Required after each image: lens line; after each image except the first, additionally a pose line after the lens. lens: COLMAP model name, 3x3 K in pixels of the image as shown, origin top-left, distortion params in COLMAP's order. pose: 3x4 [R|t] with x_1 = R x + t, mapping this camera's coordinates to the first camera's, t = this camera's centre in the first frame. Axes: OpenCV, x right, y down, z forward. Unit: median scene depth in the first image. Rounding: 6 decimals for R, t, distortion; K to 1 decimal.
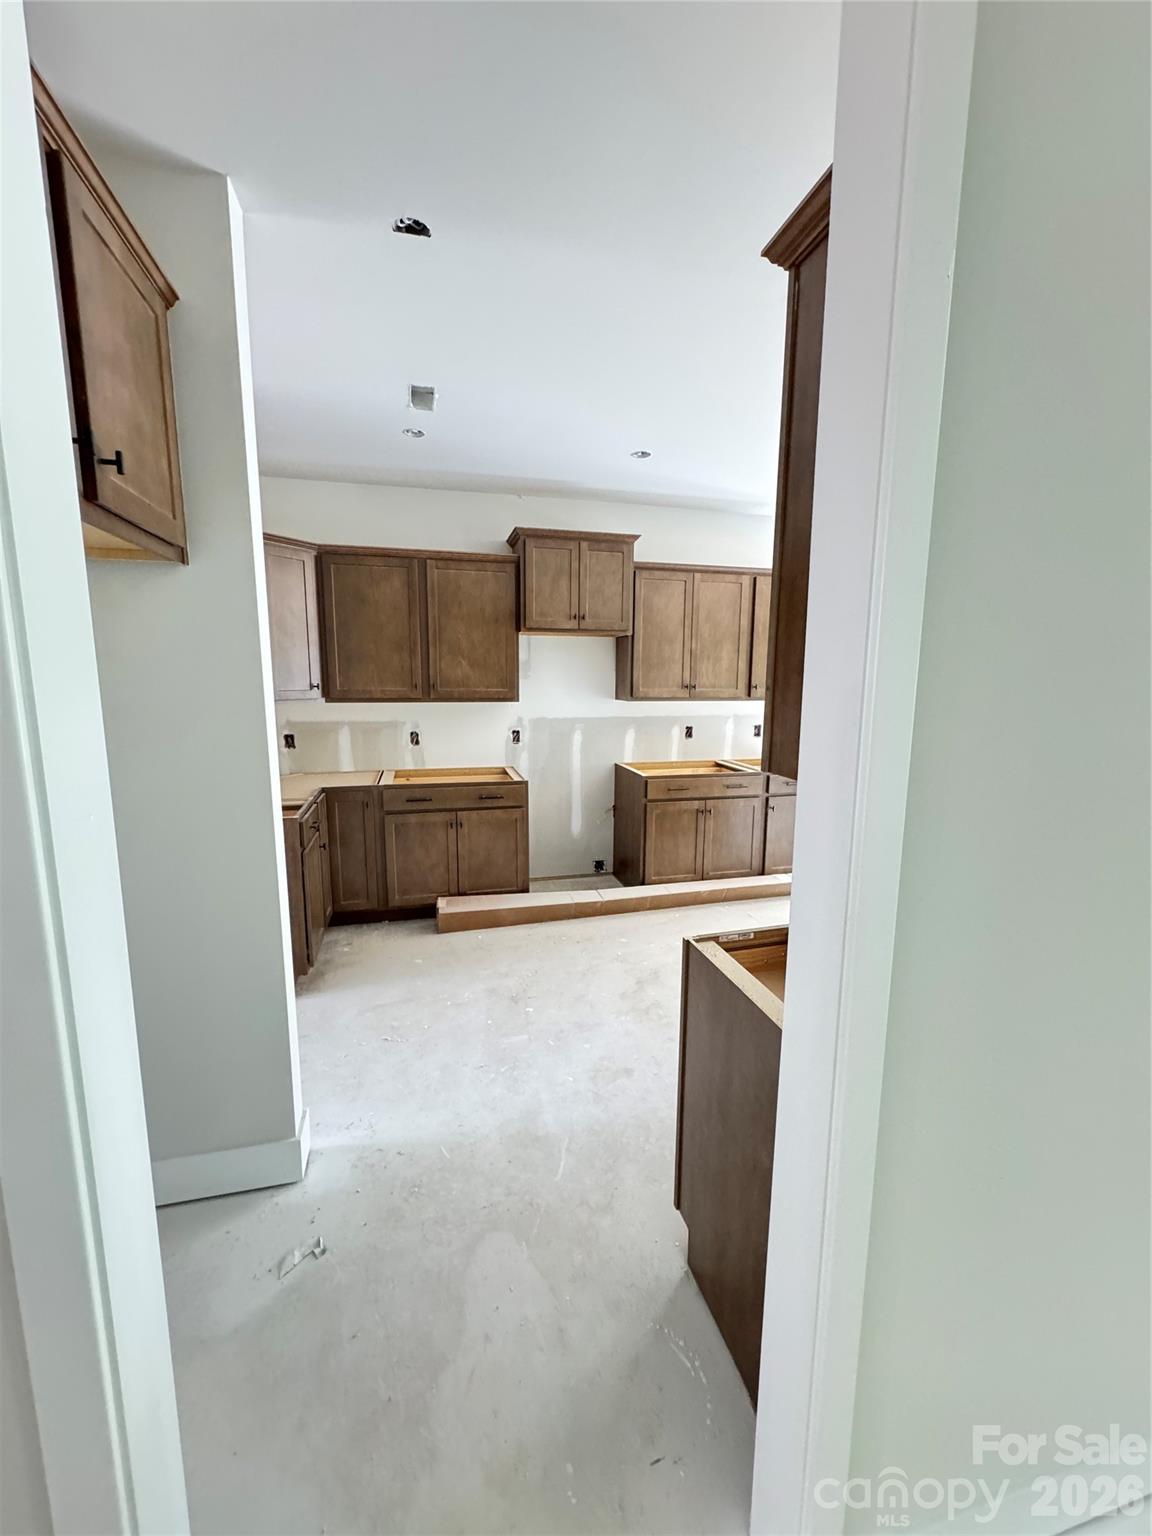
lens RADIAL K [[613.6, 0, 573.3], [0, 613.6, 768.0], [0, 0, 1]] dist [-0.000060, 0.000588]
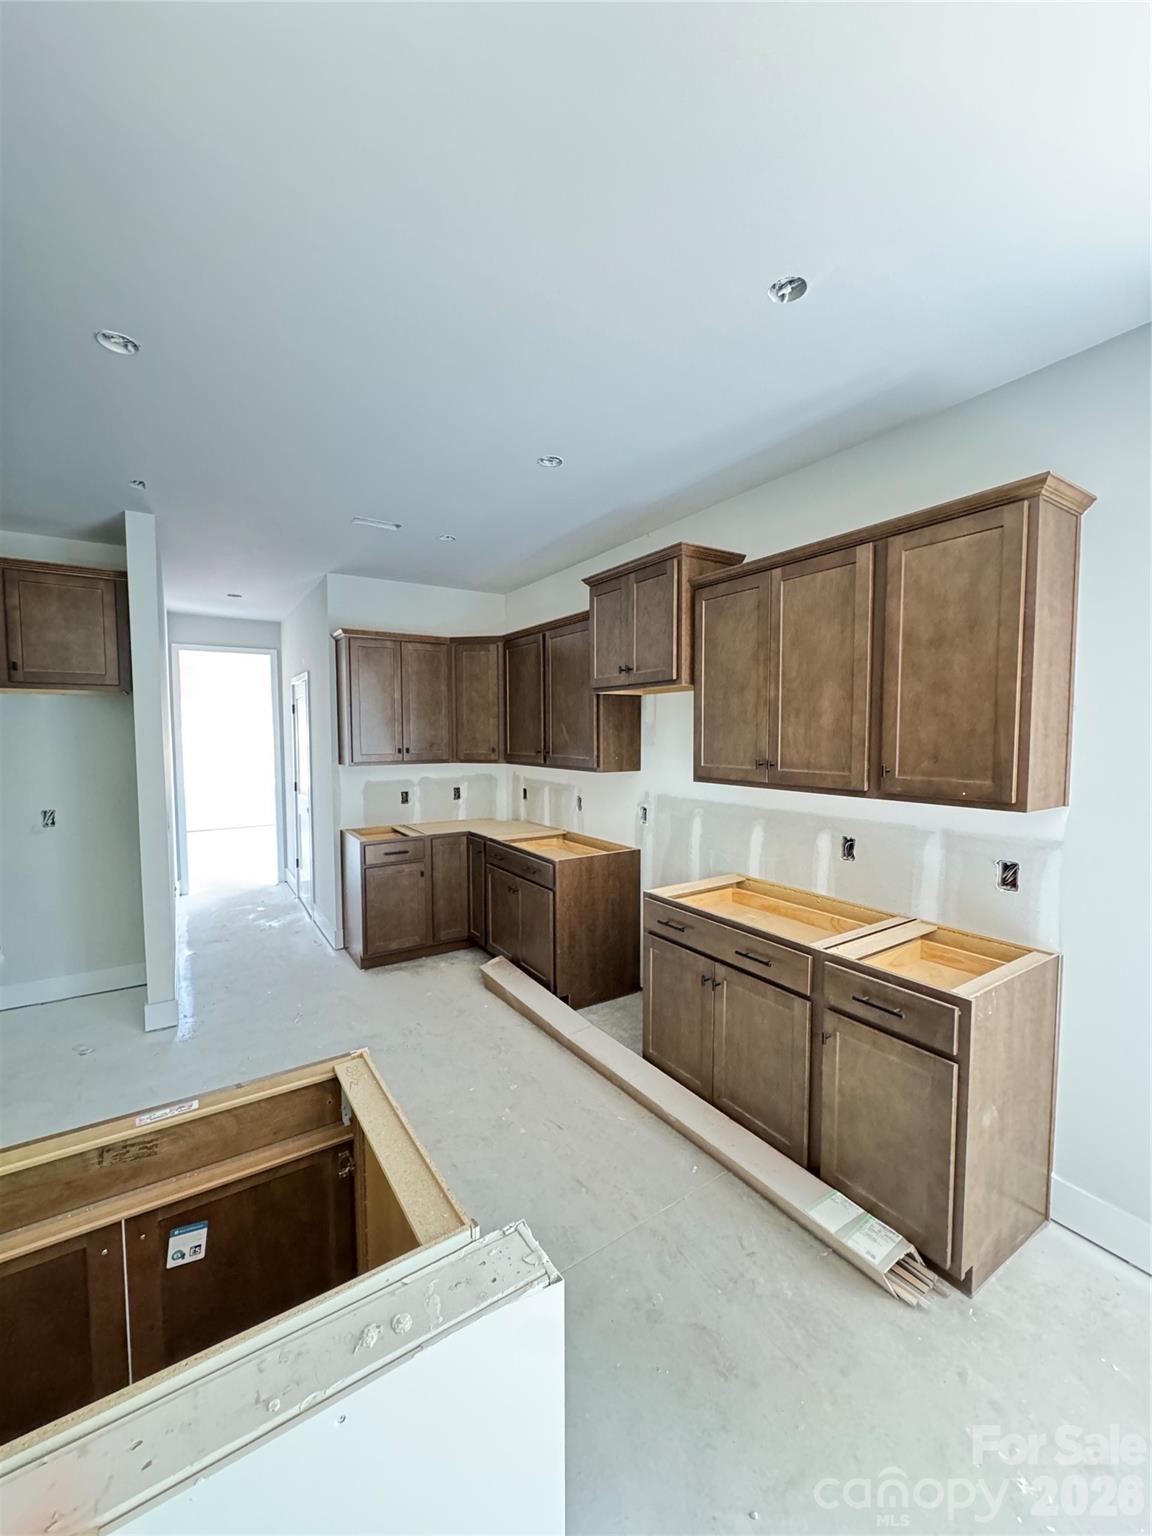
lens RADIAL K [[613.6, 0, 573.3], [0, 613.6, 768.0], [0, 0, 1]] dist [-0.000060, 0.000588]
pose [[0.318626, 0.048627, -0.946632, 0.677269], [-0.137984, 0.990425, 0.004433, -0.106213], [0.937783, 0.129208, 0.322285, 0.646251]]
